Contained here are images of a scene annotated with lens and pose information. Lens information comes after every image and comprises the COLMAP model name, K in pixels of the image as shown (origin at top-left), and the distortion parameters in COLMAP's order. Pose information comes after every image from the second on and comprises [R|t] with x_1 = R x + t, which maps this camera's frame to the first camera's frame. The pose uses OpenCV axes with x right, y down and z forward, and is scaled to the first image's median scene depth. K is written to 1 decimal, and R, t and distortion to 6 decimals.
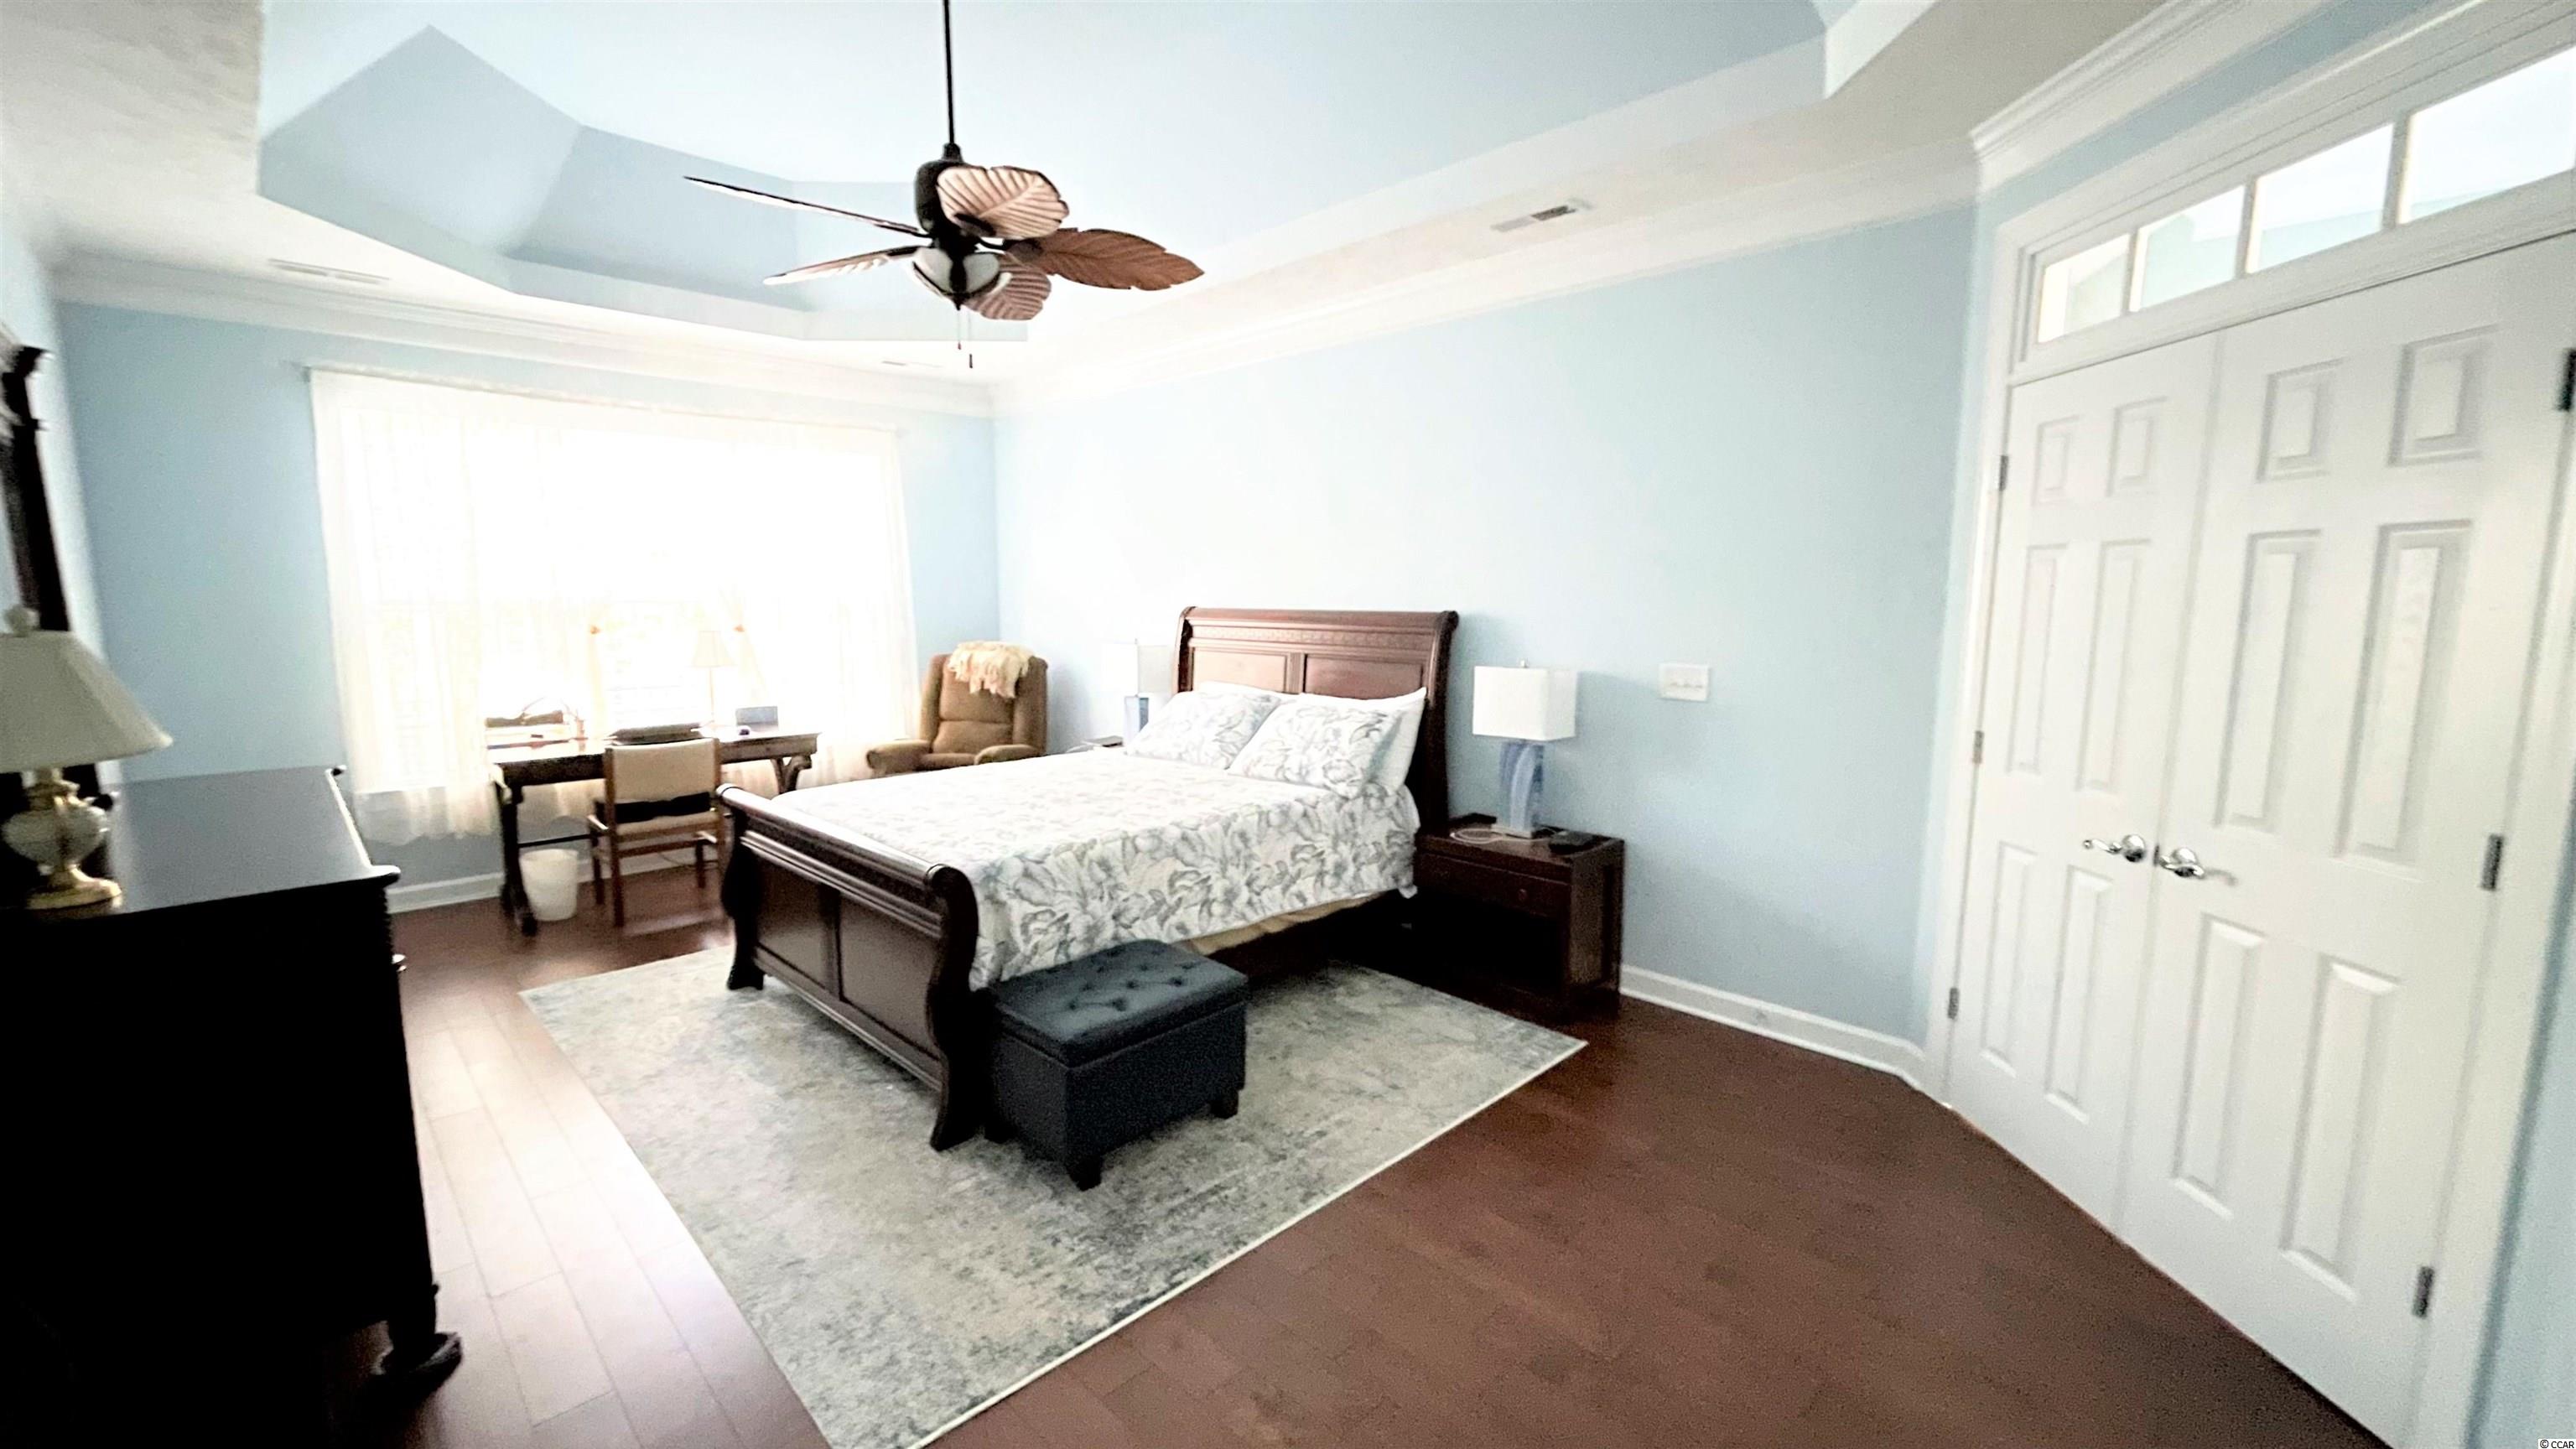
lens RADIAL K [[1036.7, 0, 1286.4], [0, 1036.7, 732.7], [0, 0, 1]] dist [0.001855, 0.000006]
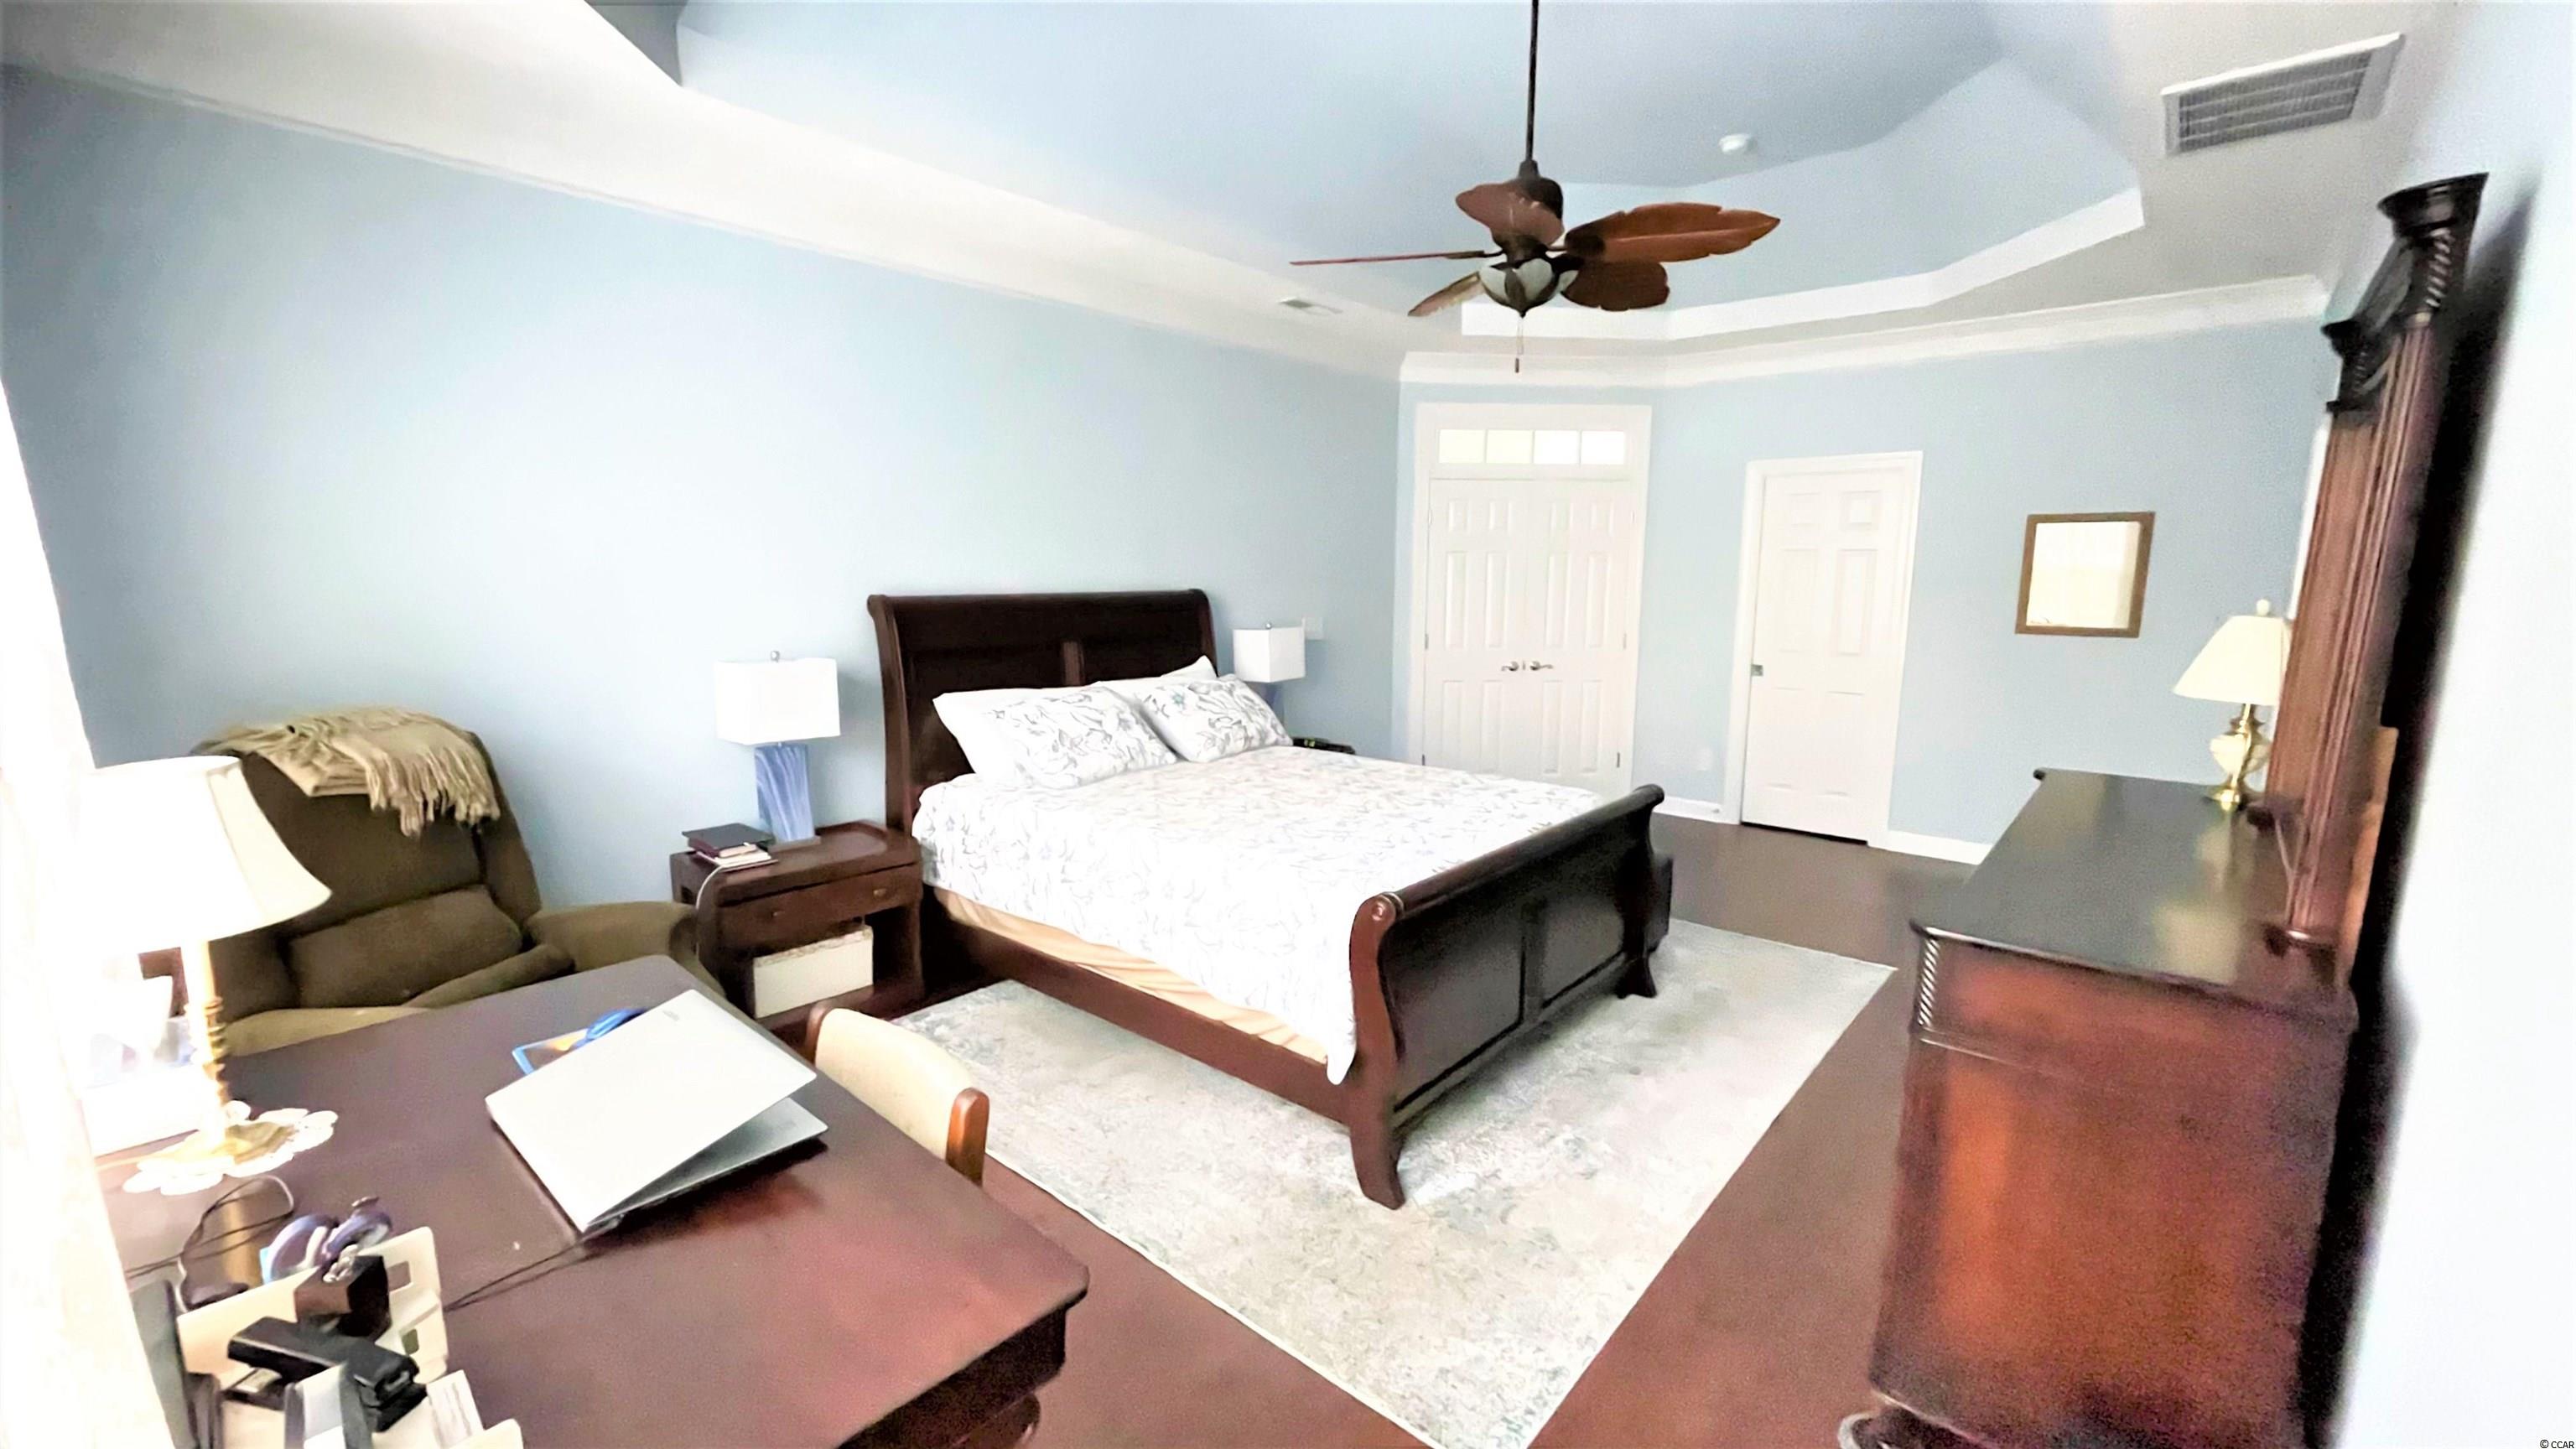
lens RADIAL K [[1036.7, 0, 1286.4], [0, 1036.7, 732.7], [0, 0, 1]] dist [0.001855, 0.000006]
pose [[-0.069847, -0.168235, 0.983269, -1.418957], [0.128117, 0.976001, 0.176092, -0.208381], [-0.989296, 0.138273, -0.046618, 1.329594]]
